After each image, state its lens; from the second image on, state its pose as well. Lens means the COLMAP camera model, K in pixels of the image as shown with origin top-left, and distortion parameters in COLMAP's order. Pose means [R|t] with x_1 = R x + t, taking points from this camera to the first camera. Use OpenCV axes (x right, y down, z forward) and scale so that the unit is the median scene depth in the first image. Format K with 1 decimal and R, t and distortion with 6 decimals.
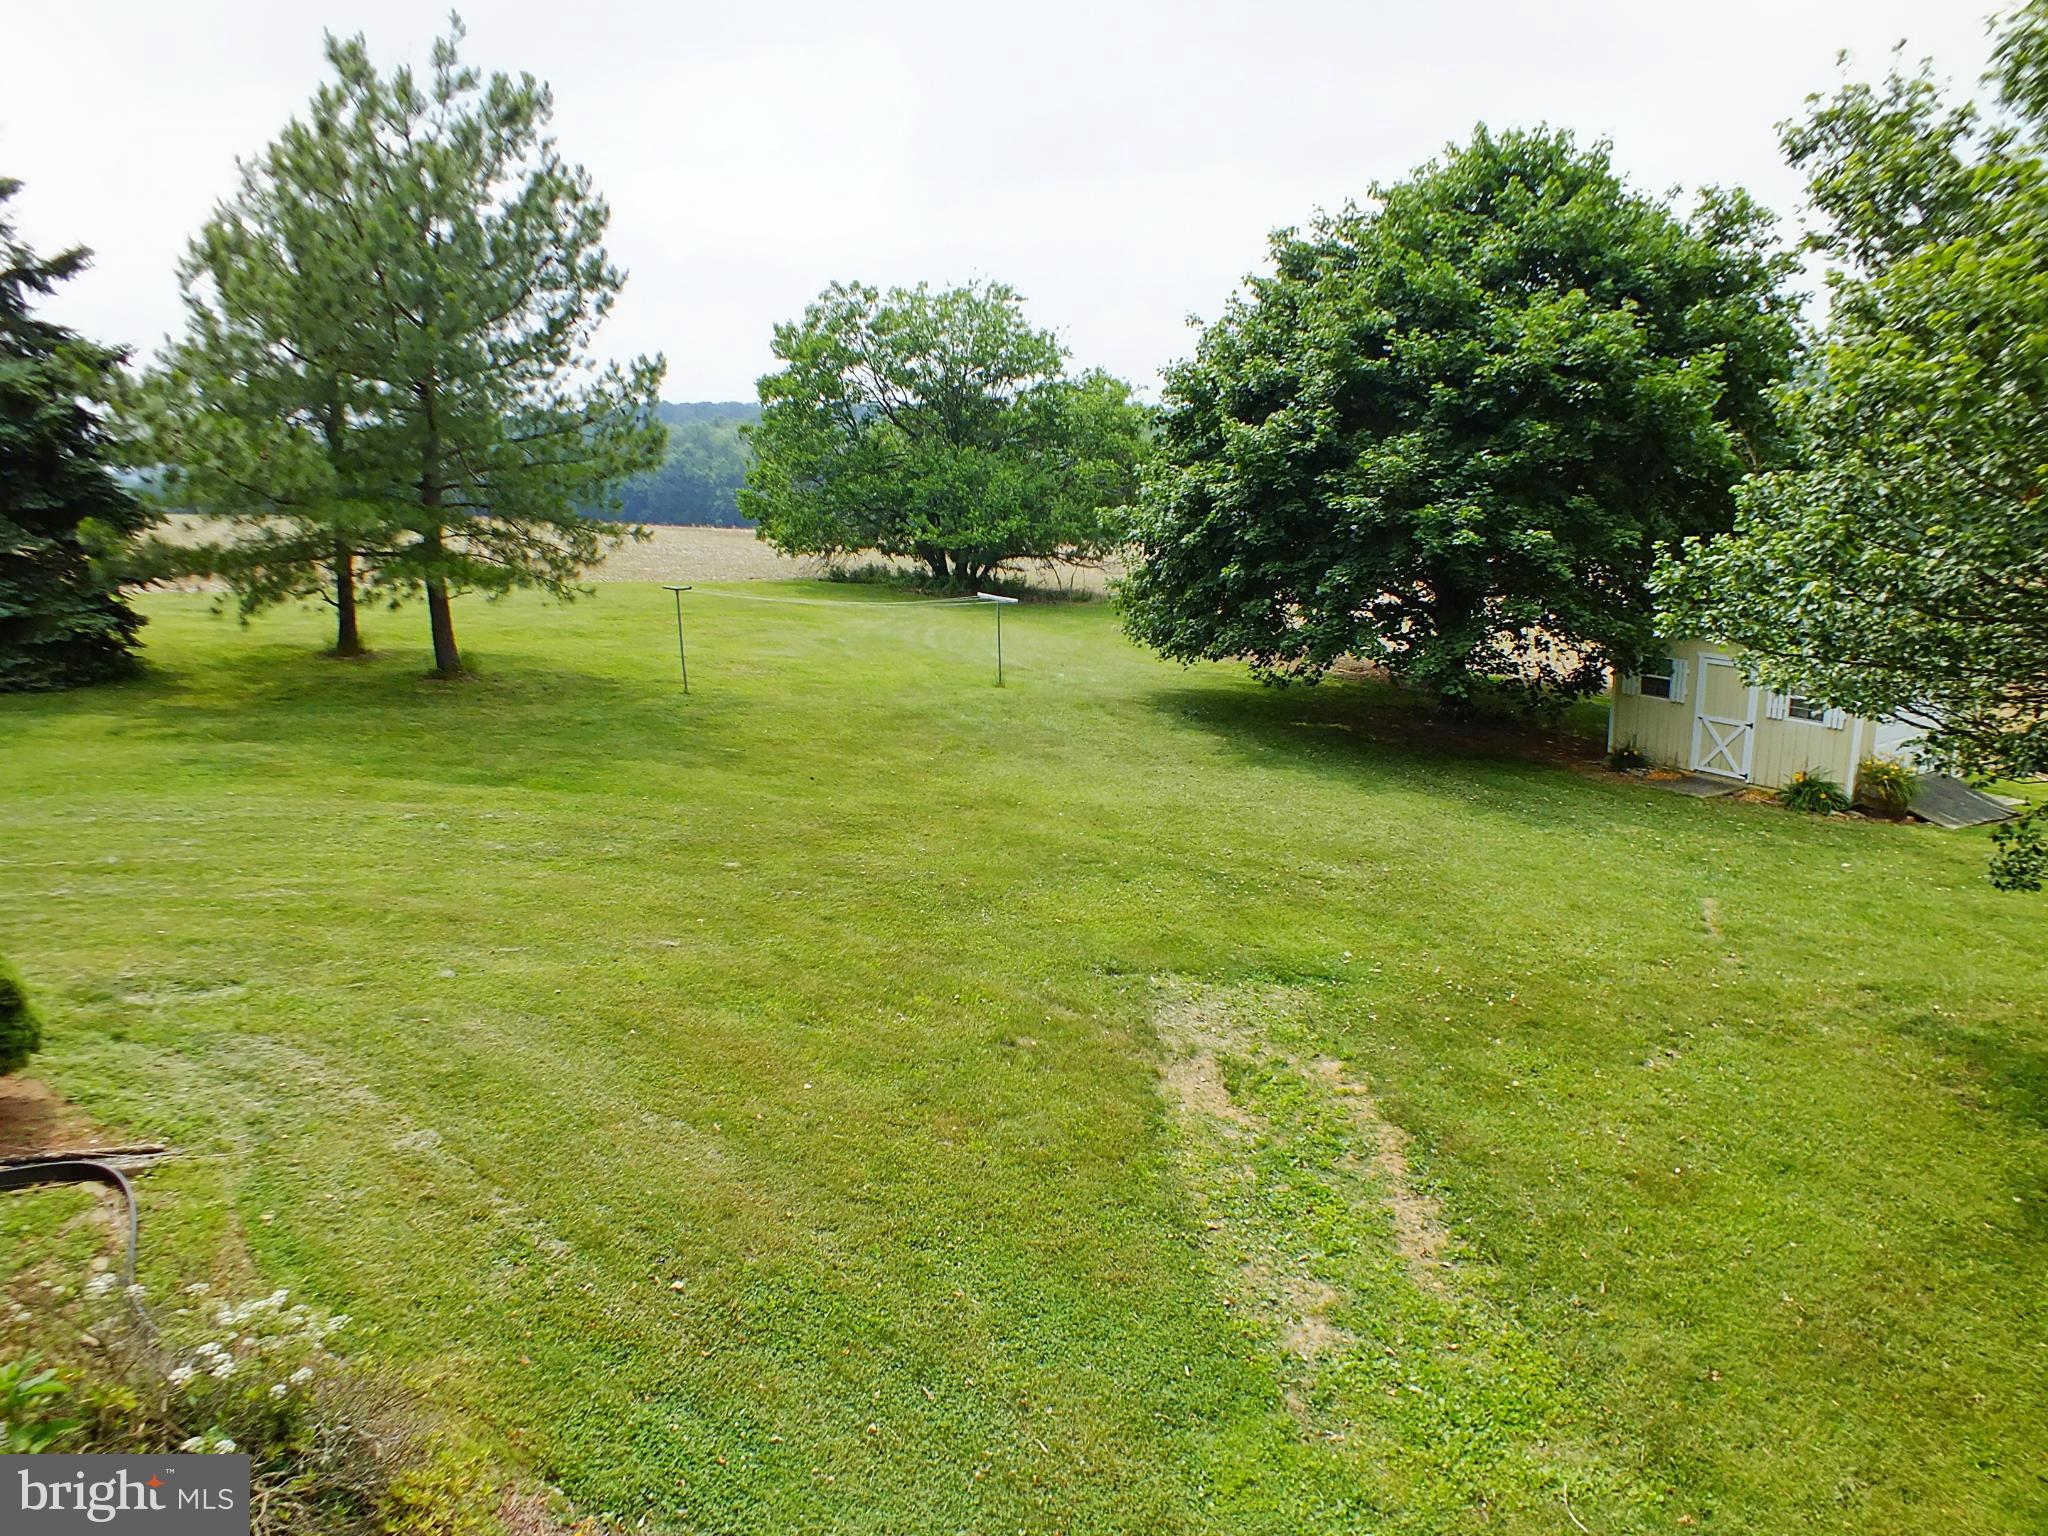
lens RADIAL K [[1291.3, 0, 1024.0], [0, 1291.3, 768.0], [0, 0, 1]] dist [-0.057416, 0.003158]
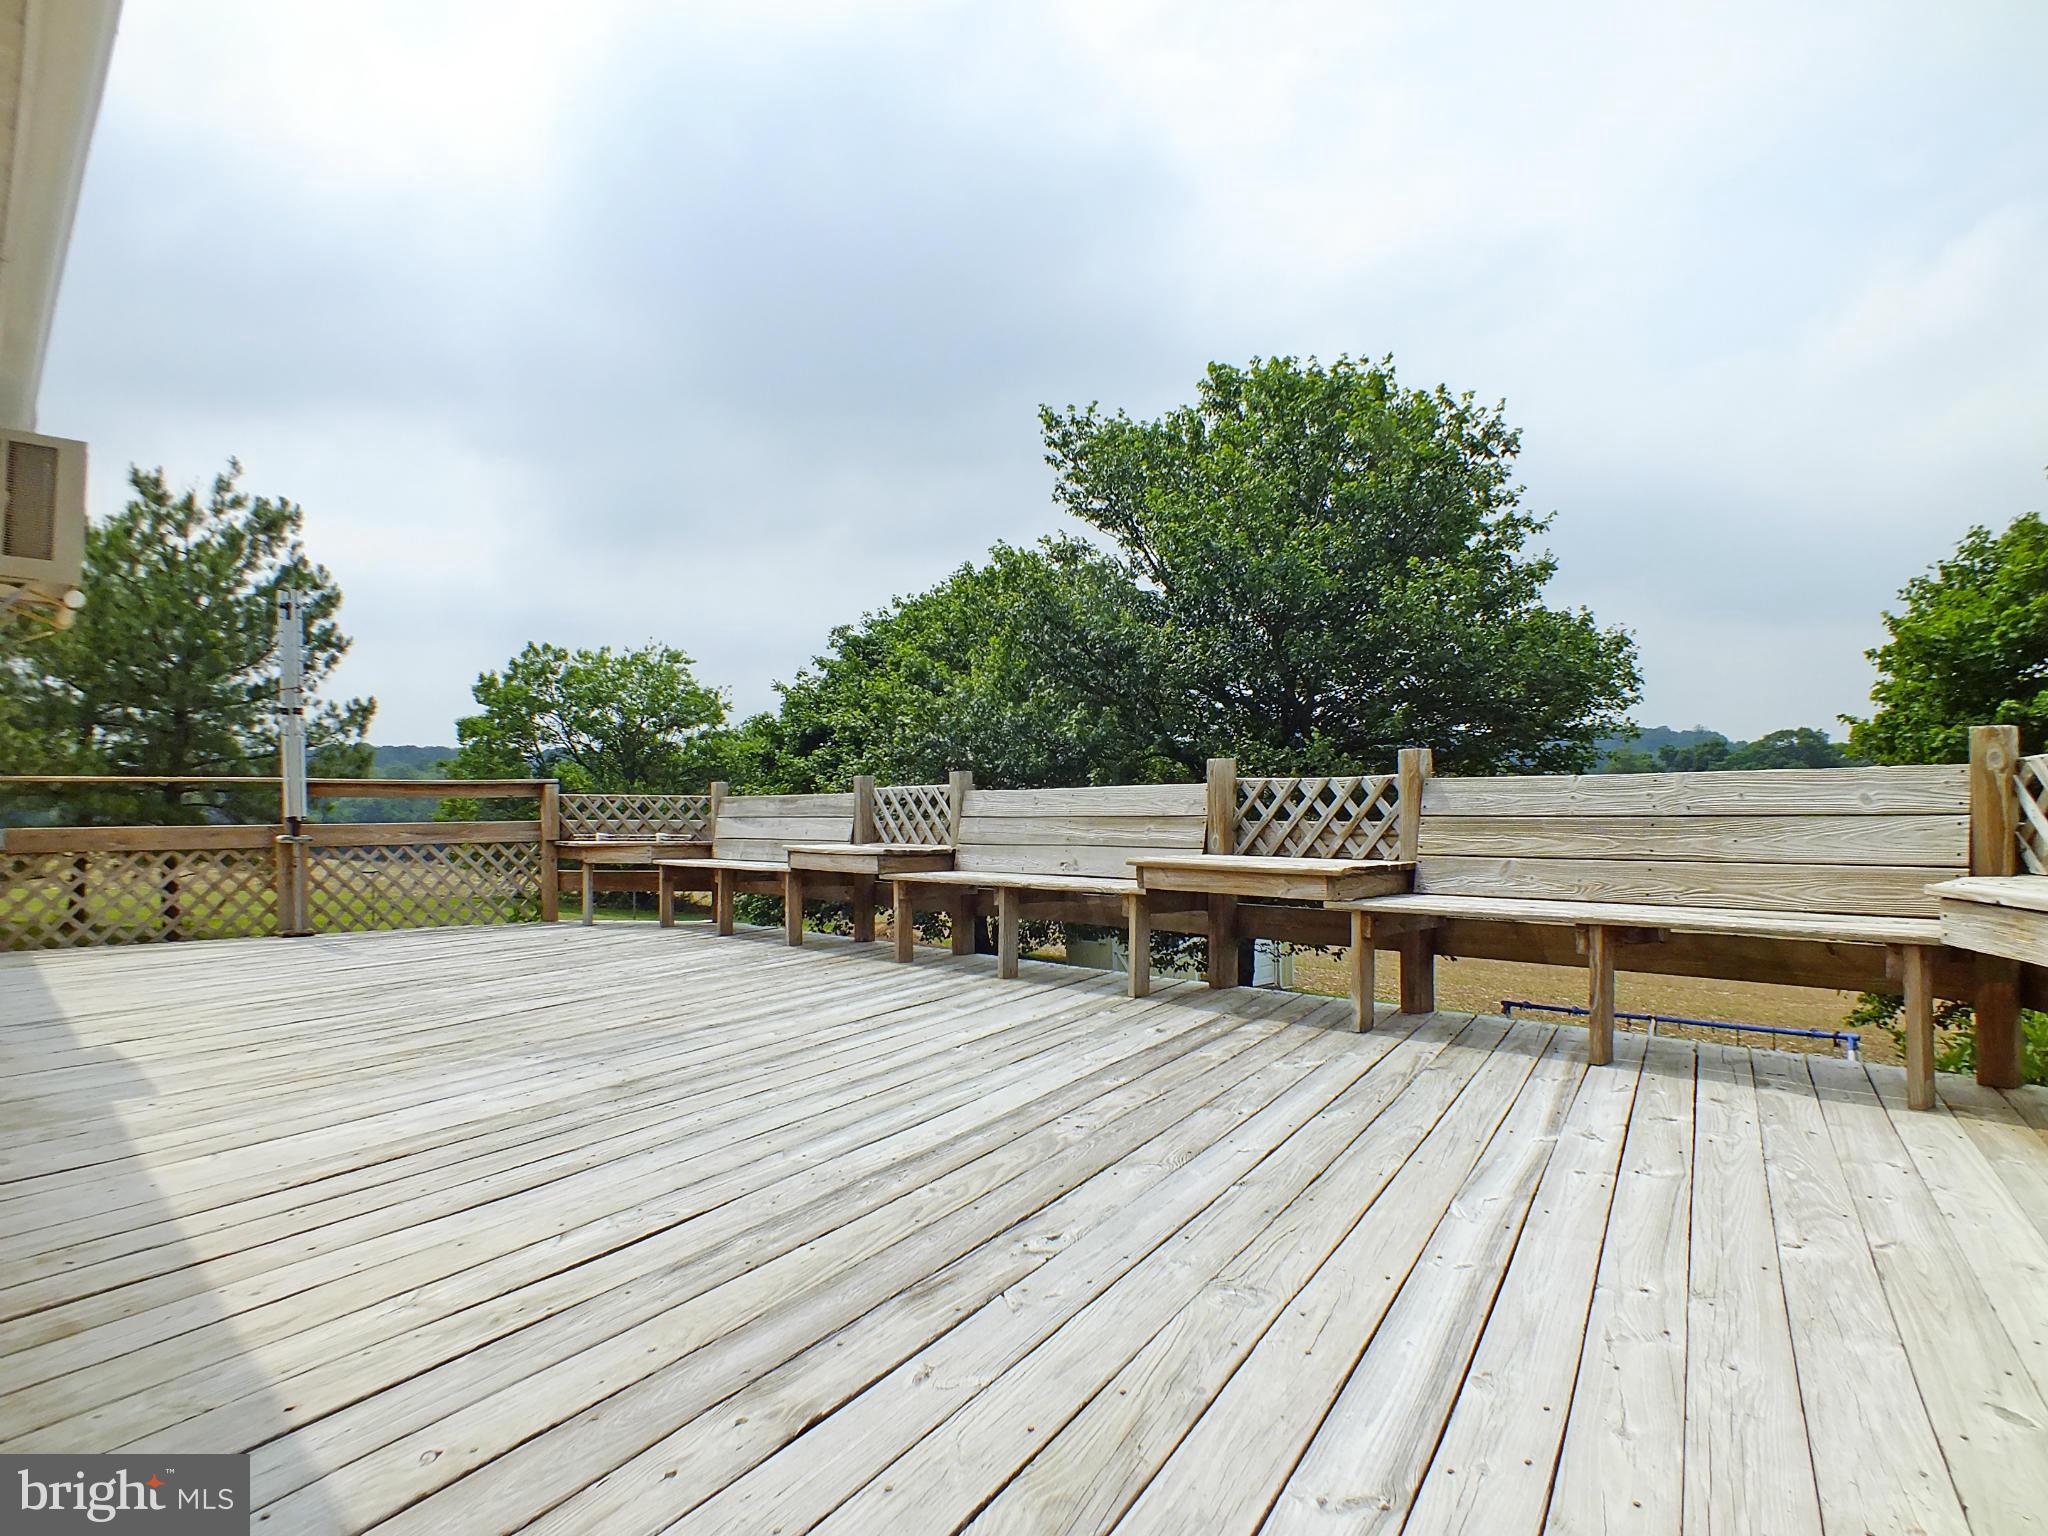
lens RADIAL K [[1477.2, 0, 1026.9], [0, 1477.2, 830.7], [0, 0, 1]] dist [0.004296, 0.005676]
pose [[0.986467, 0.013035, 0.163438, 0.141993], [0.024833, 0.973455, -0.227526, 0.183438], [-0.162066, 0.228505, 0.959958, -0.576226]]
